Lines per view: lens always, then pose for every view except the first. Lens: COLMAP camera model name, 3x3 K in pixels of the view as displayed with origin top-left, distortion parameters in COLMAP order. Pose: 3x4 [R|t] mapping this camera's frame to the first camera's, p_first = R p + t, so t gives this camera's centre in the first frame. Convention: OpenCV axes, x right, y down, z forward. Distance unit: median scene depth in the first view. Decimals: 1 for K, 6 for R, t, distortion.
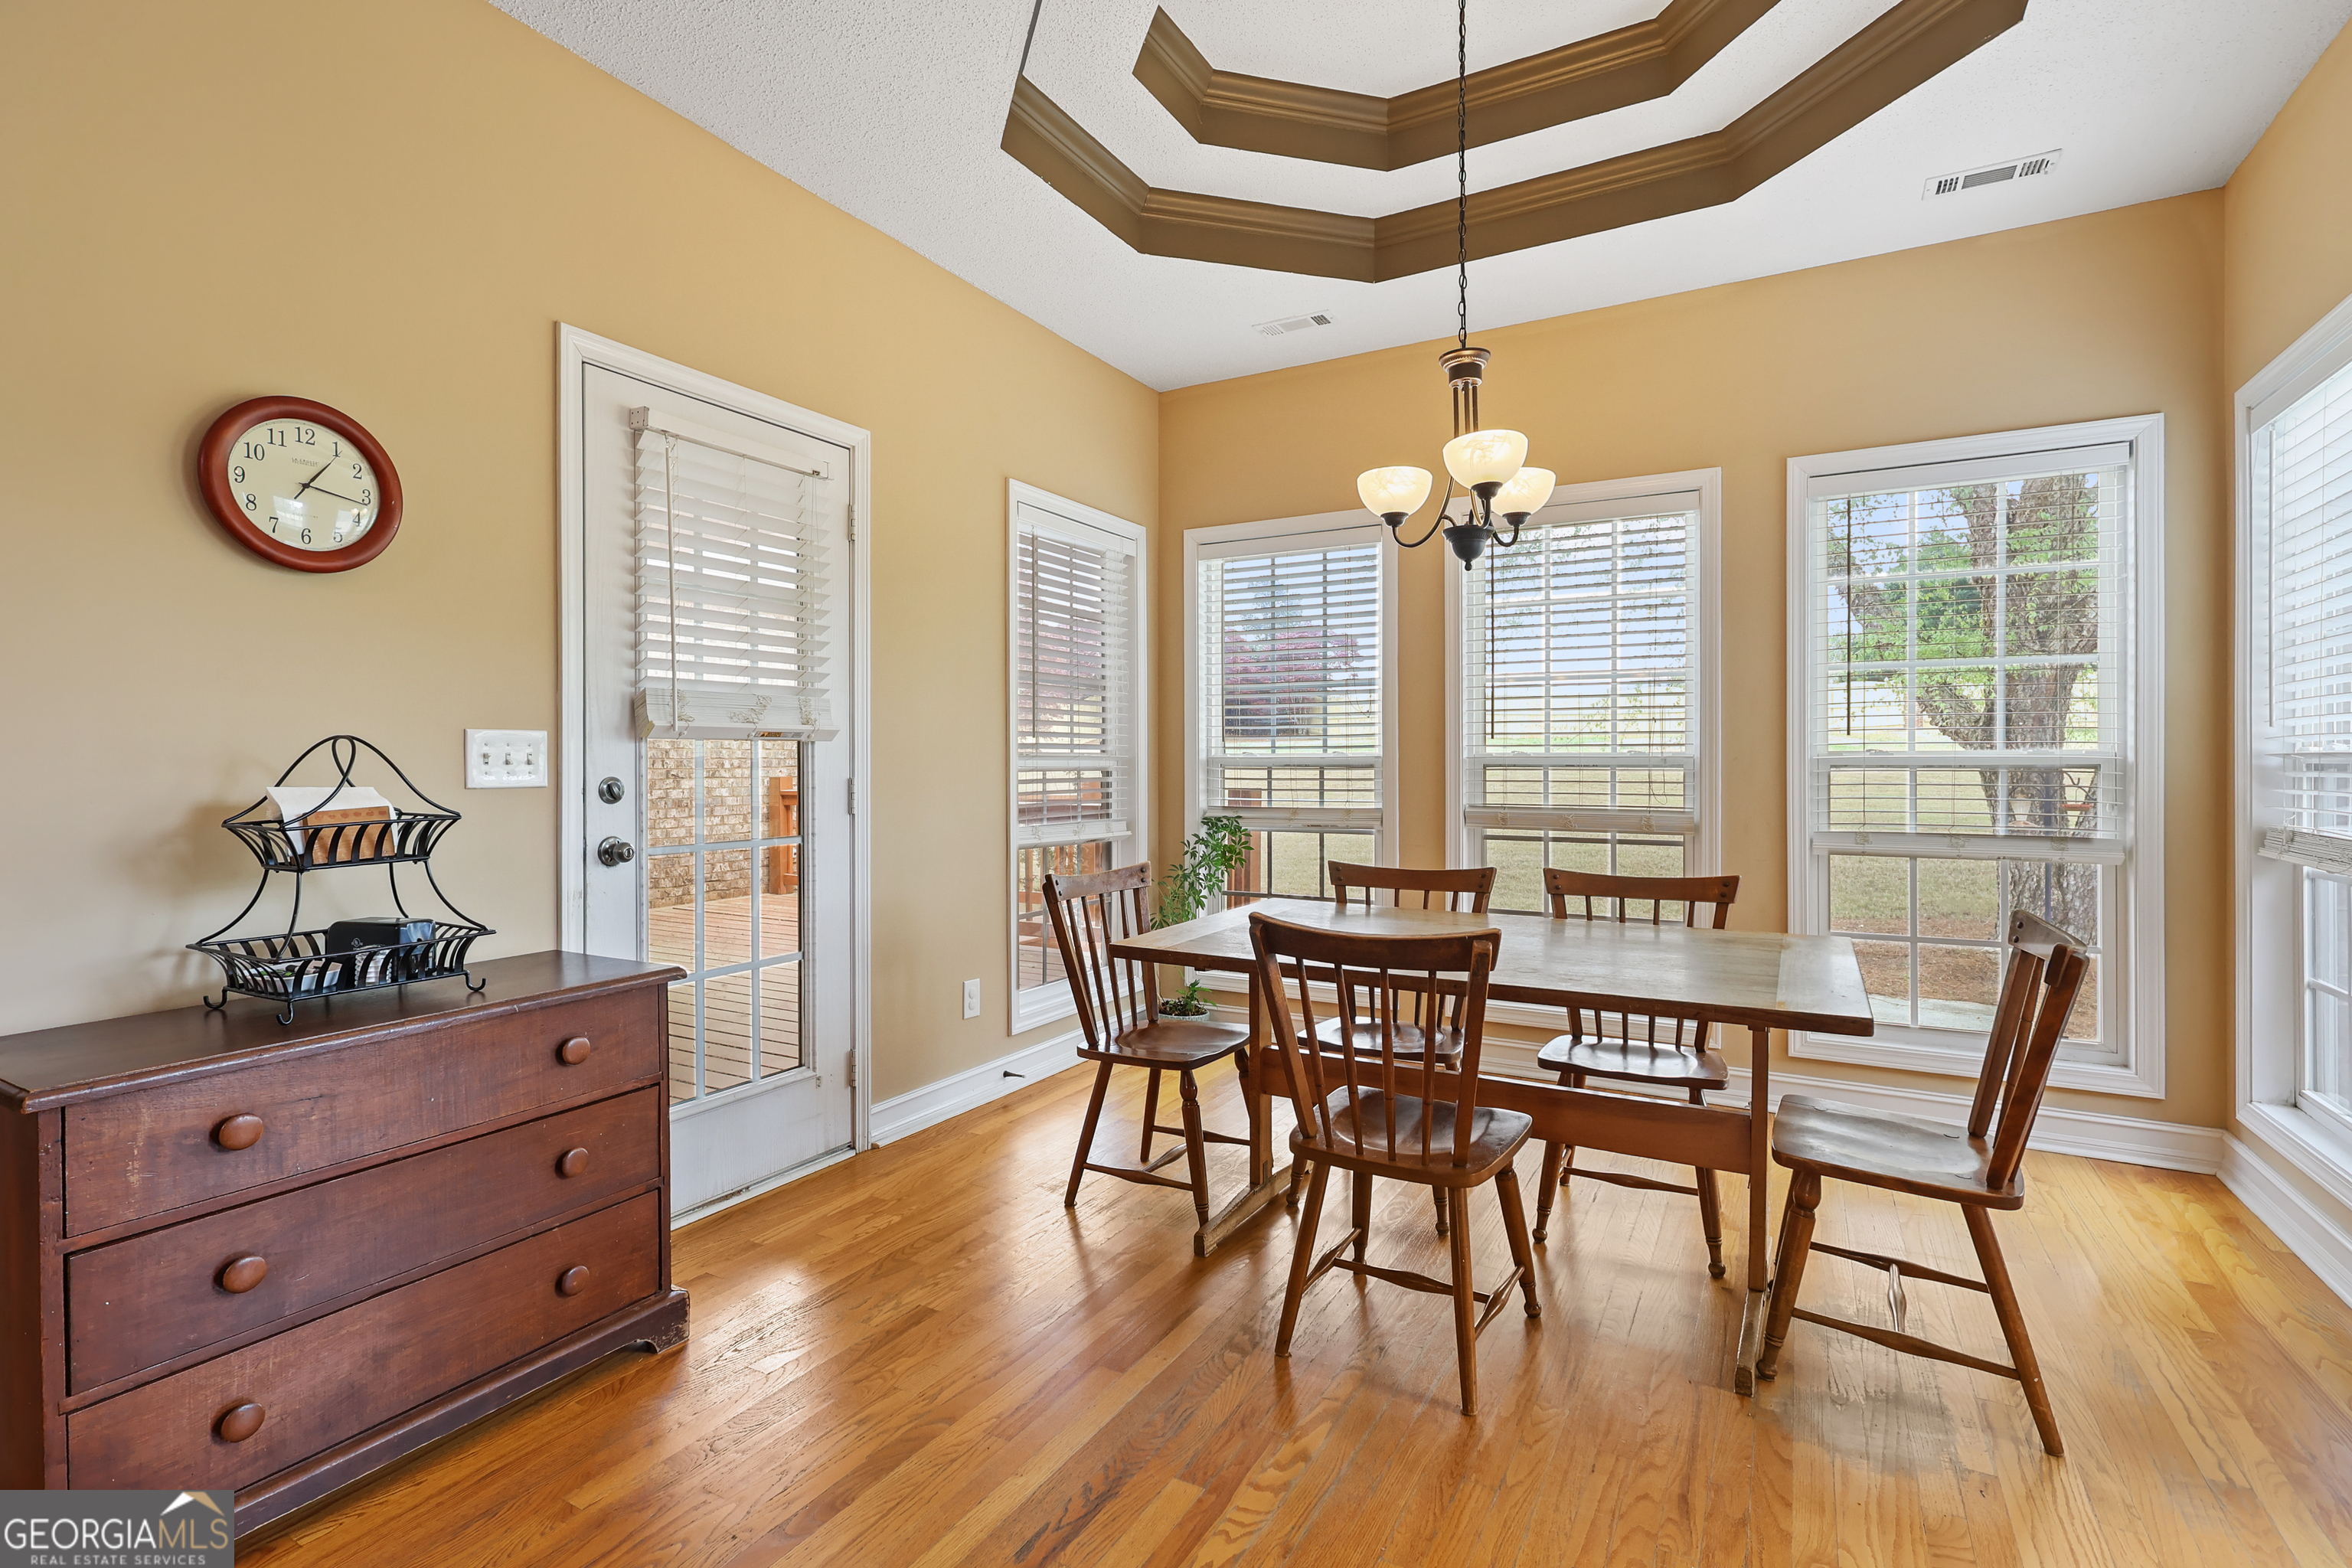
lens RADIAL K [[1105.3, 0, 1173.1], [0, 1105.3, 767.6], [0, 0, 1]] dist [-0.002398, 0.001746]
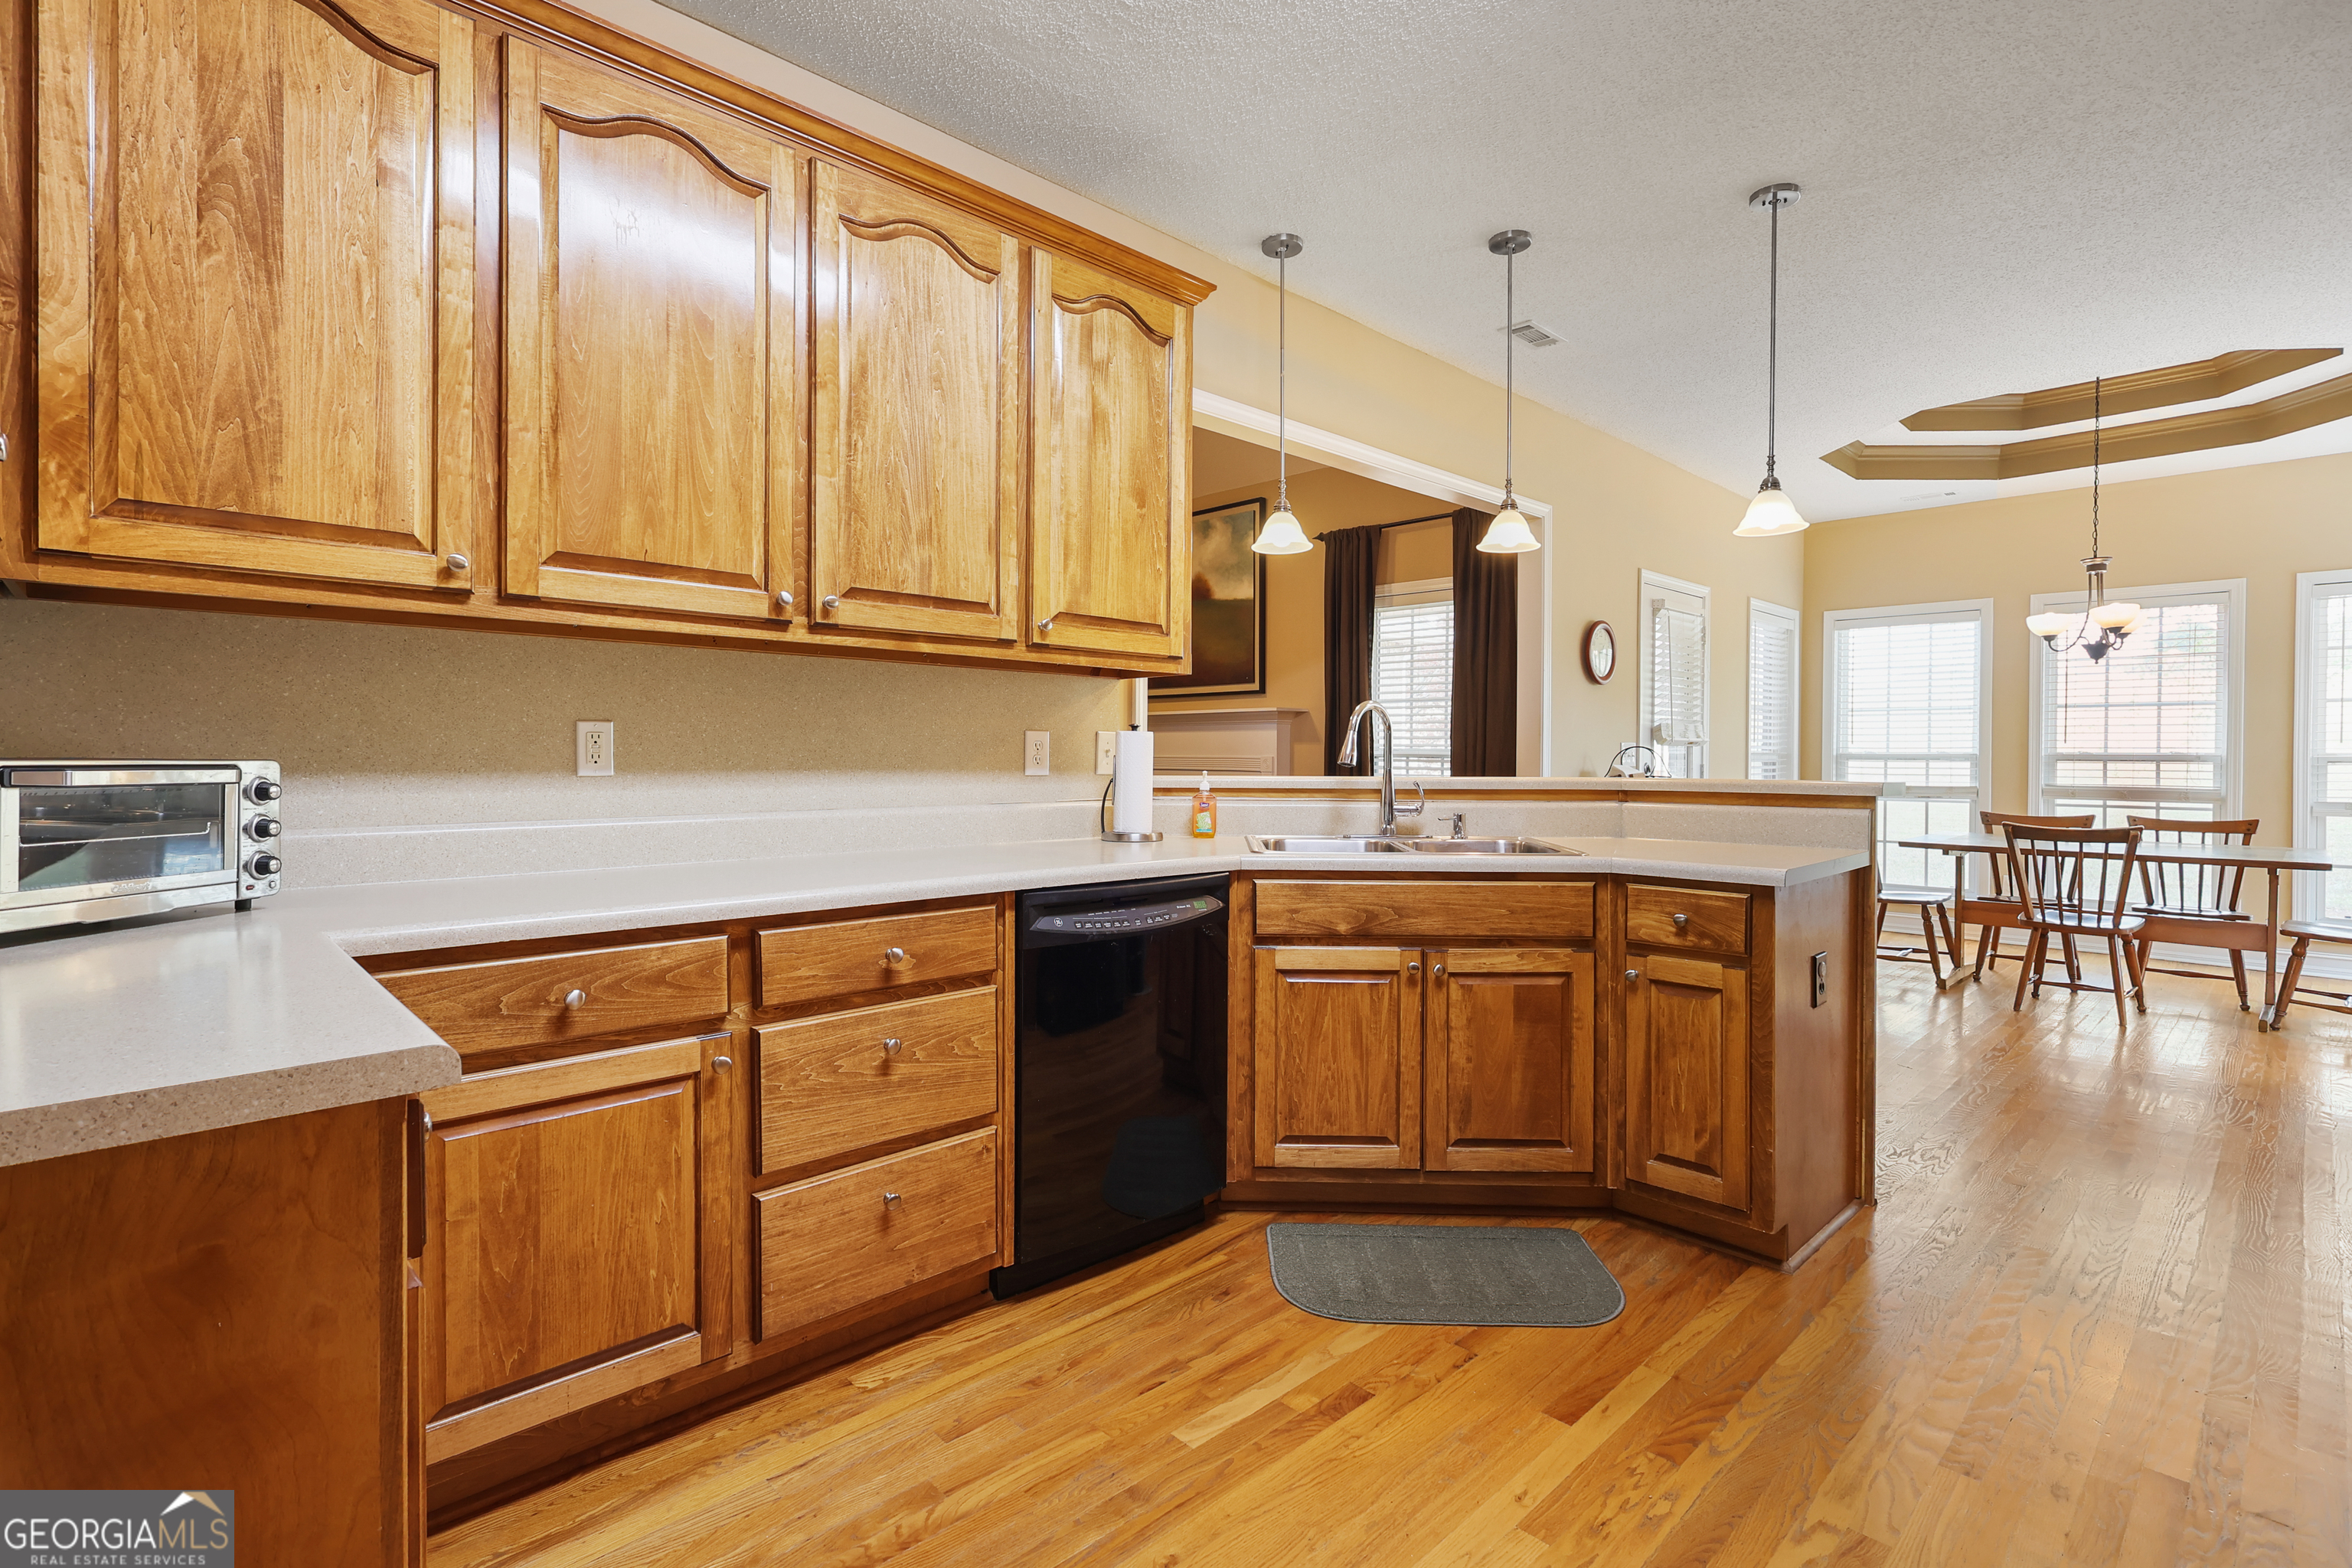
lens RADIAL K [[1105.3, 0, 1159.0], [0, 1105.3, 766.0], [0, 0, 1]] dist [-0.002398, 0.001746]
pose [[0.956873, 0.009567, -0.290350, -0.726700], [-0.007238, 0.999932, 0.009095, 0.002527], [0.290417, -0.006602, 0.956877, -1.327110]]
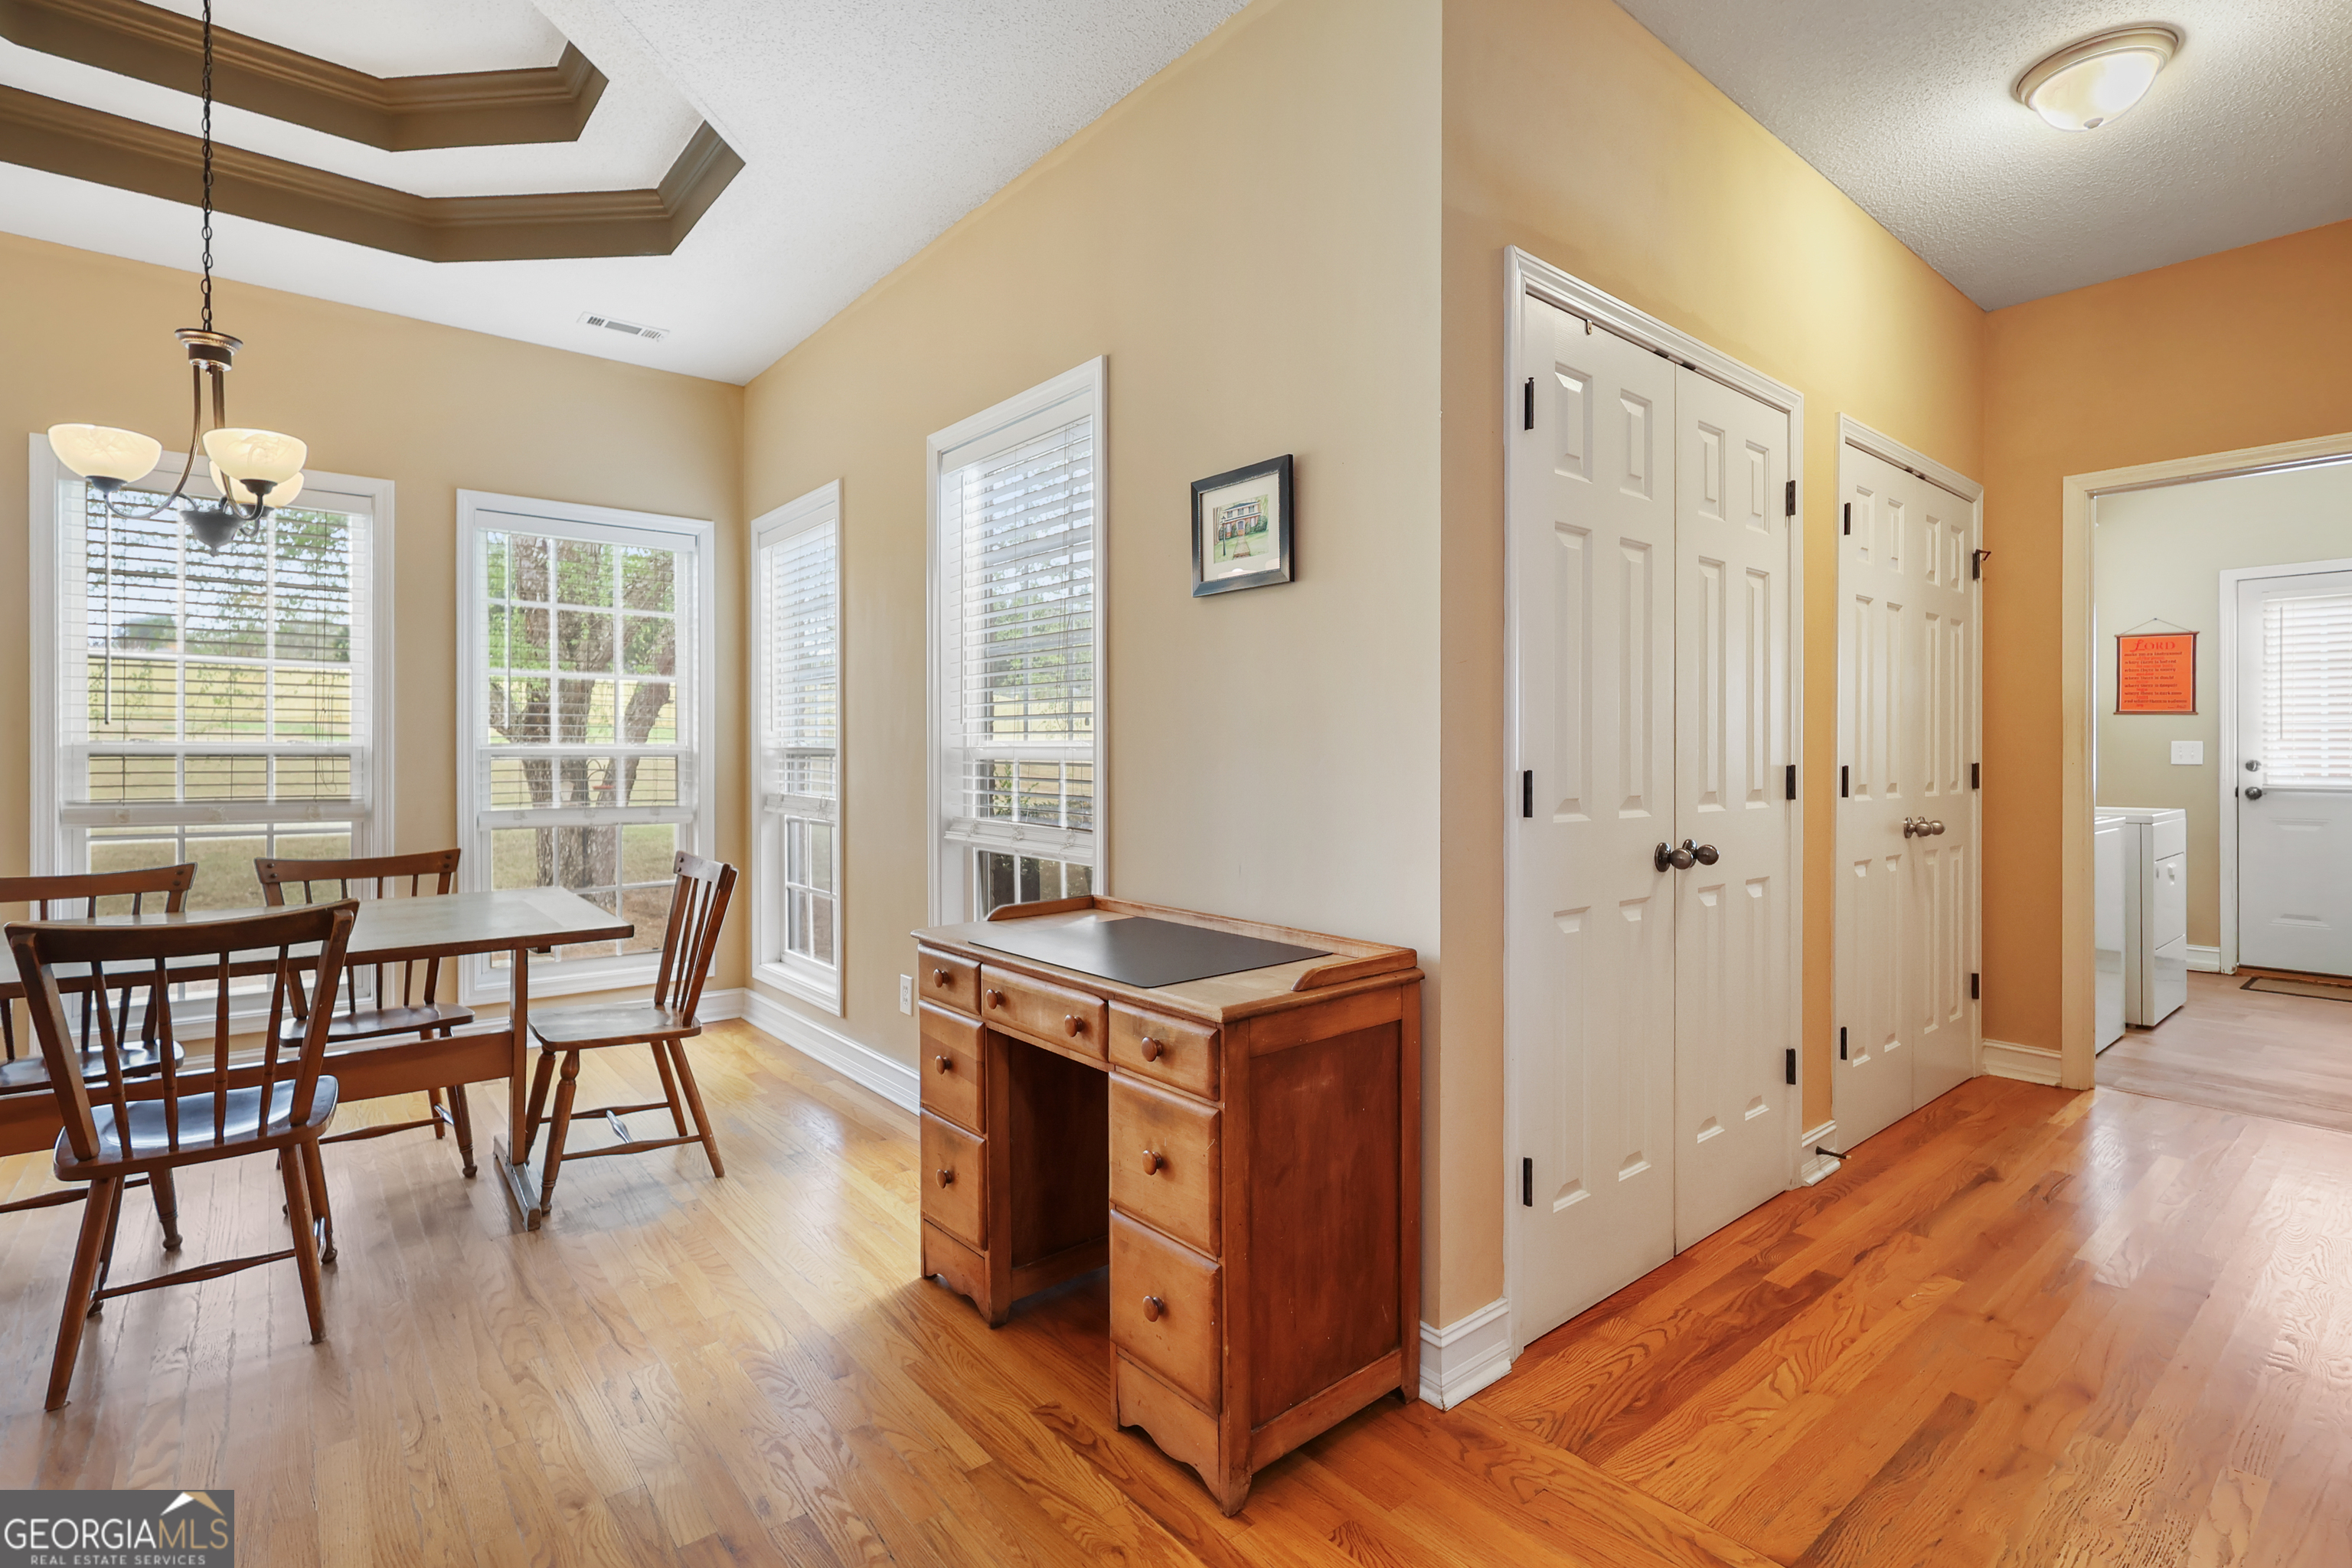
lens RADIAL K [[1105.3, 0, 1165.1], [0, 1105.3, 760.5], [0, 0, 1]] dist [-0.002398, 0.001746]
pose [[0.358655, -0.004501, 0.933459, -0.317544], [-0.000110, 0.999988, 0.004864, -0.001998], [-0.933470, -0.001847, 0.358650, -0.129846]]
